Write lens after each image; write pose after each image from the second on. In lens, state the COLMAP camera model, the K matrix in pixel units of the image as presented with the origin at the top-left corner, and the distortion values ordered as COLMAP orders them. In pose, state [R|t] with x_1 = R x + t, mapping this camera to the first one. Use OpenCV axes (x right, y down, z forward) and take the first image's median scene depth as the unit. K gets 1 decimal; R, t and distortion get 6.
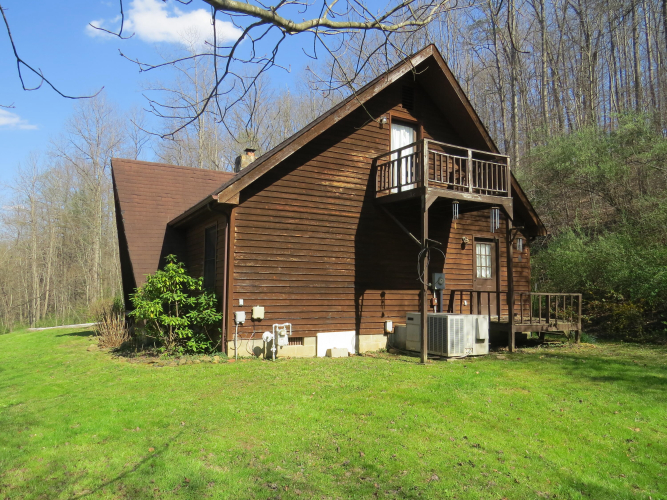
lens RADIAL K [[477.0, 0, 332.4], [0, 477.0, 250.6], [0, 0, 1]] dist [-0.024760, 0.003489]
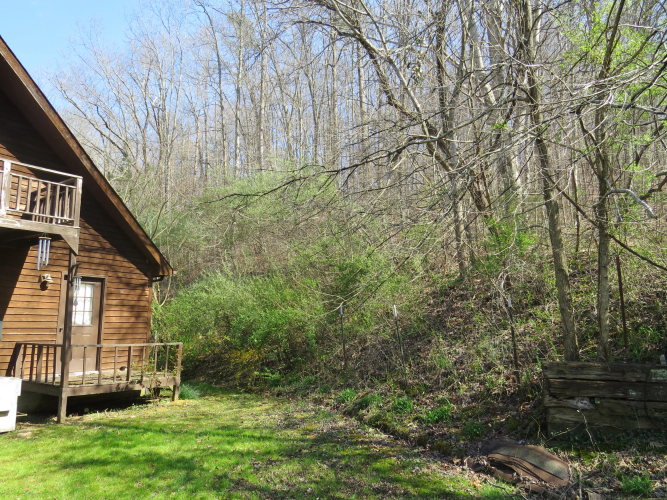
lens RADIAL K [[477.0, 0, 335.2], [0, 477.0, 252.1], [0, 0, 1]] dist [-0.024760, 0.003489]
pose [[0.890883, 0.047715, 0.451719, 0.372121], [-0.011811, 0.996564, -0.081974, -0.007042], [-0.454079, 0.067694, 0.888386, 0.075538]]
